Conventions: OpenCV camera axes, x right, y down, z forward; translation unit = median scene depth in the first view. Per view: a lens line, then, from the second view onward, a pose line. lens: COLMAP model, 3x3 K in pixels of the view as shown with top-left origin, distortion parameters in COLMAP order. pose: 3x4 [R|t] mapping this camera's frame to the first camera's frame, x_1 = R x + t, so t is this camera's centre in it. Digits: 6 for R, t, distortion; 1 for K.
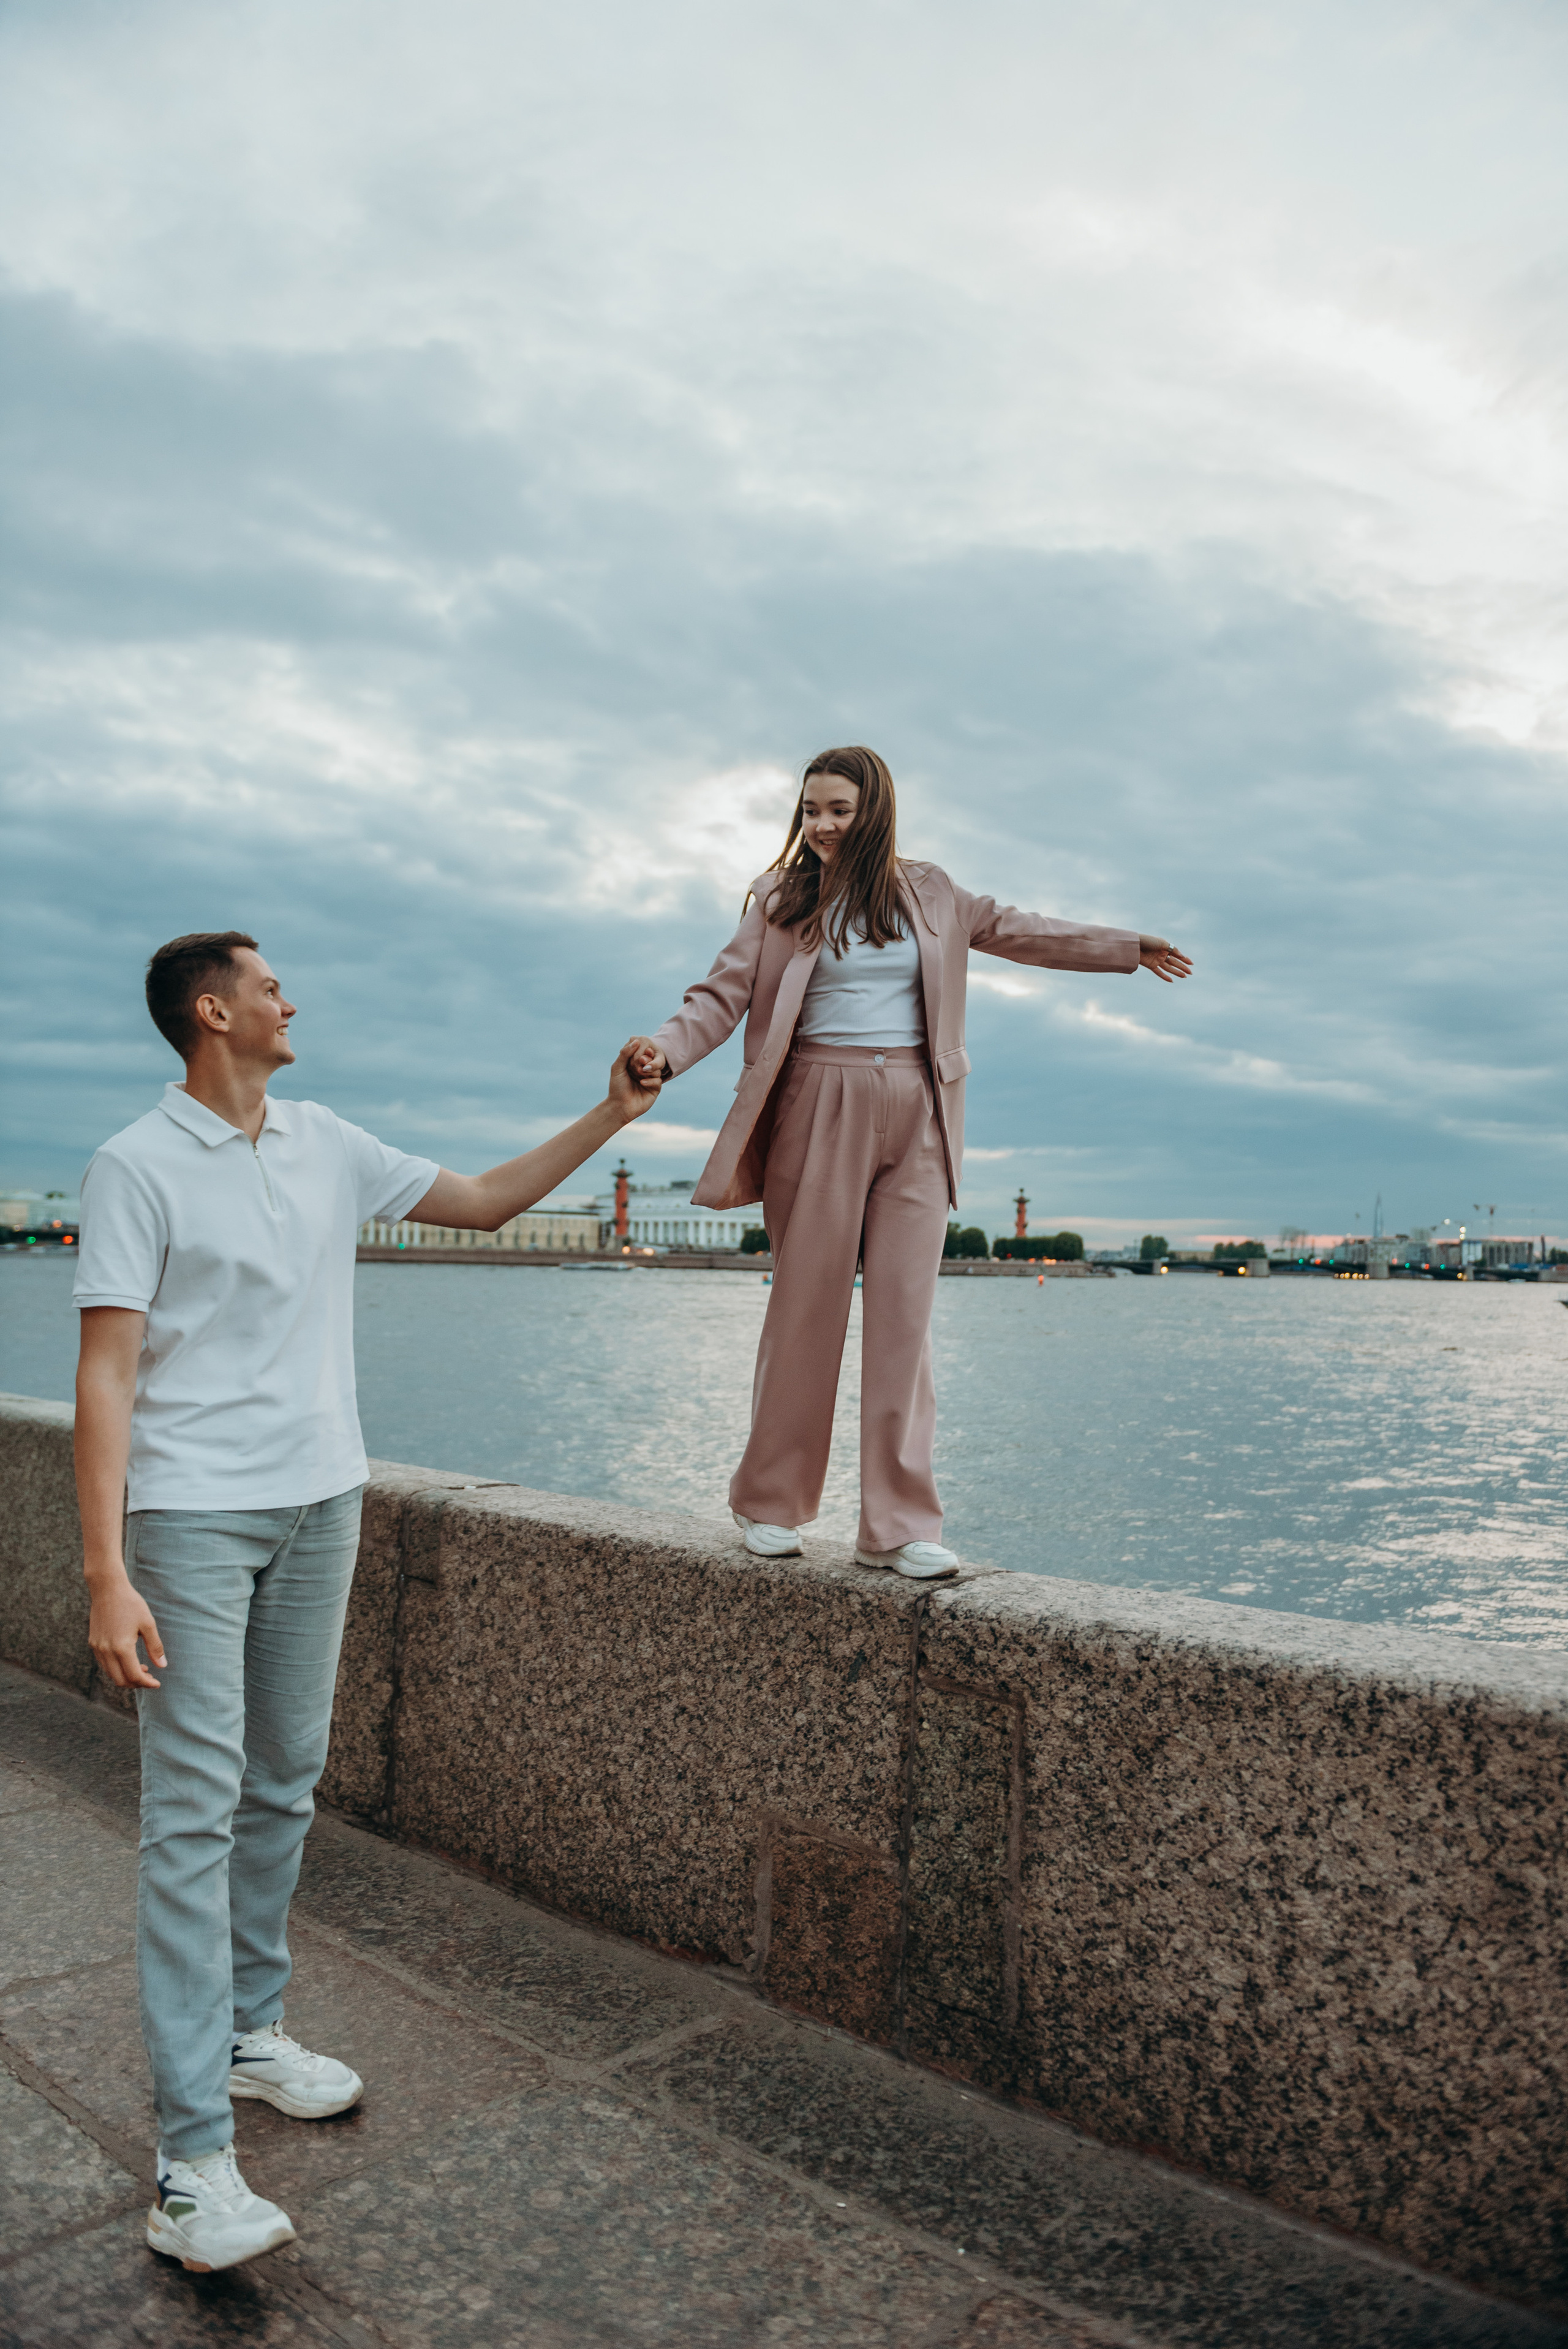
lens RADIAL K [[1598.2, 0, 784.0], [0, 1598.2, 1174.5], [0, 0, 1]] dist [-0.055470, 0.002682]
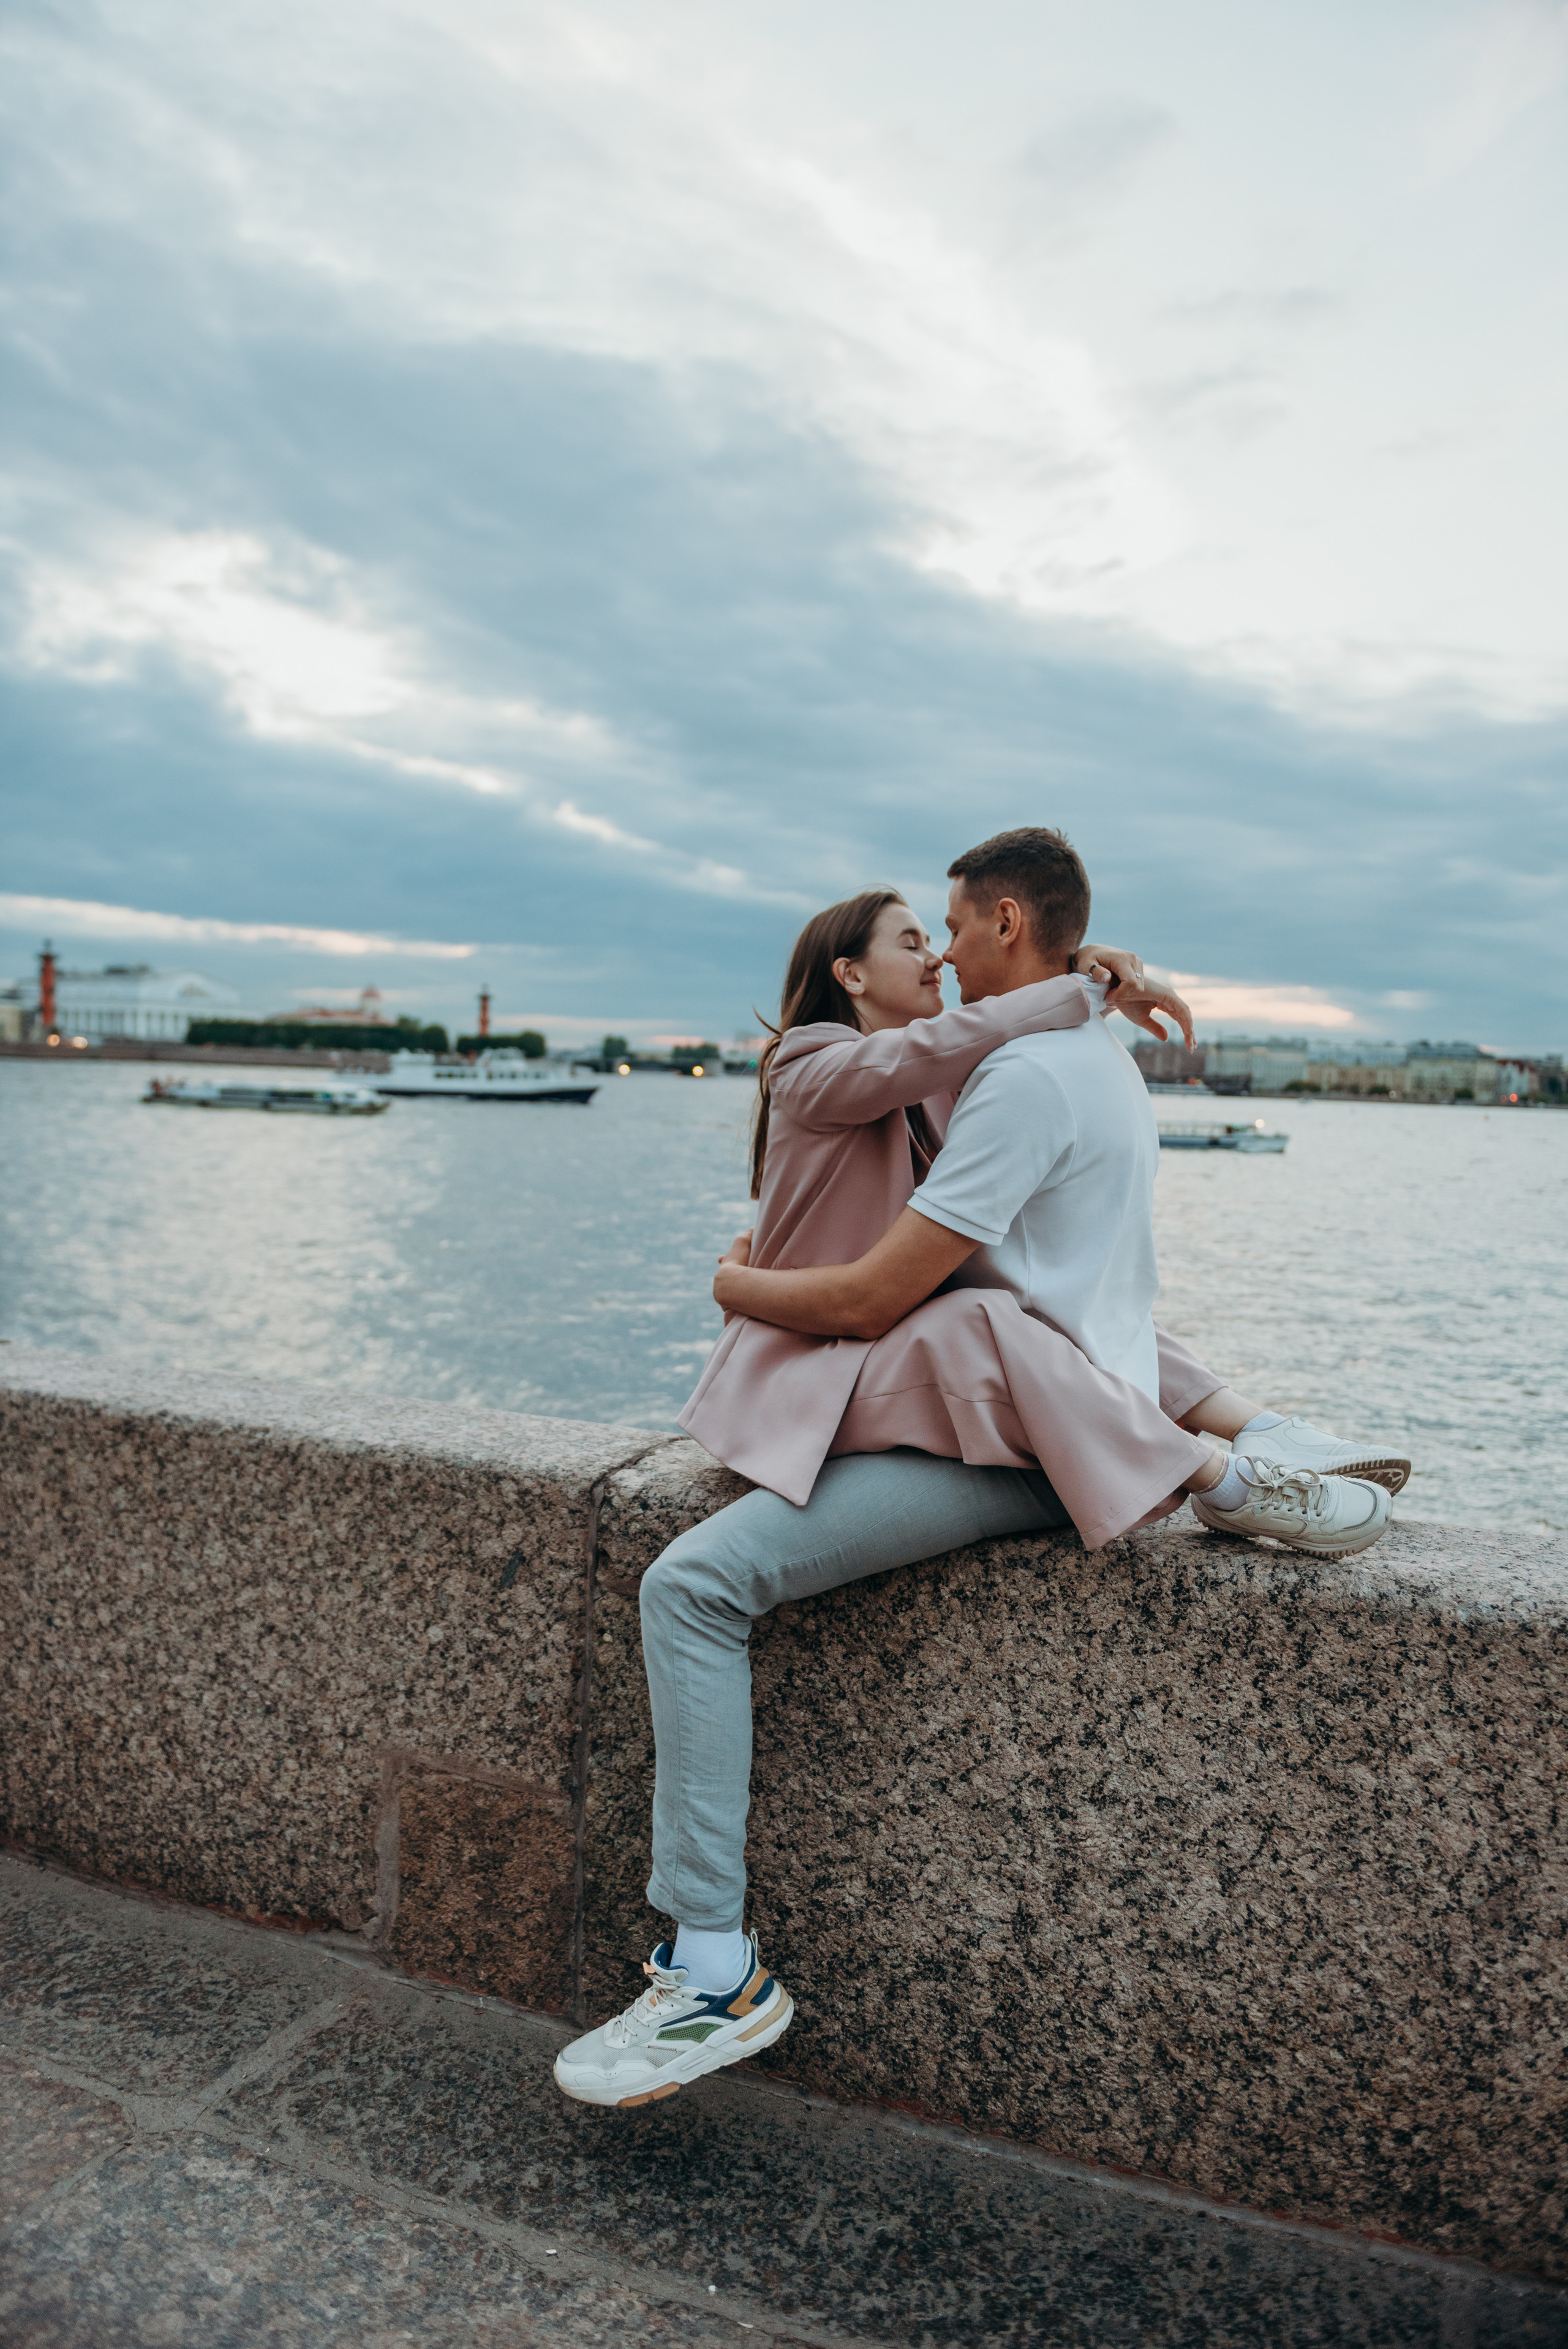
lens RADIAL K [[1598.2, 0, 784.0], [0, 1598.2, 1174.5], [0, 0, 1]] dist [-0.055470, 0.002682]
pose [[0.944665, -0.008161, 0.327937, -0.101753], [-0.033322, 0.992132, 0.120678, 0.012240], [-0.326341, -0.124928, 0.936960, 0.268907]]
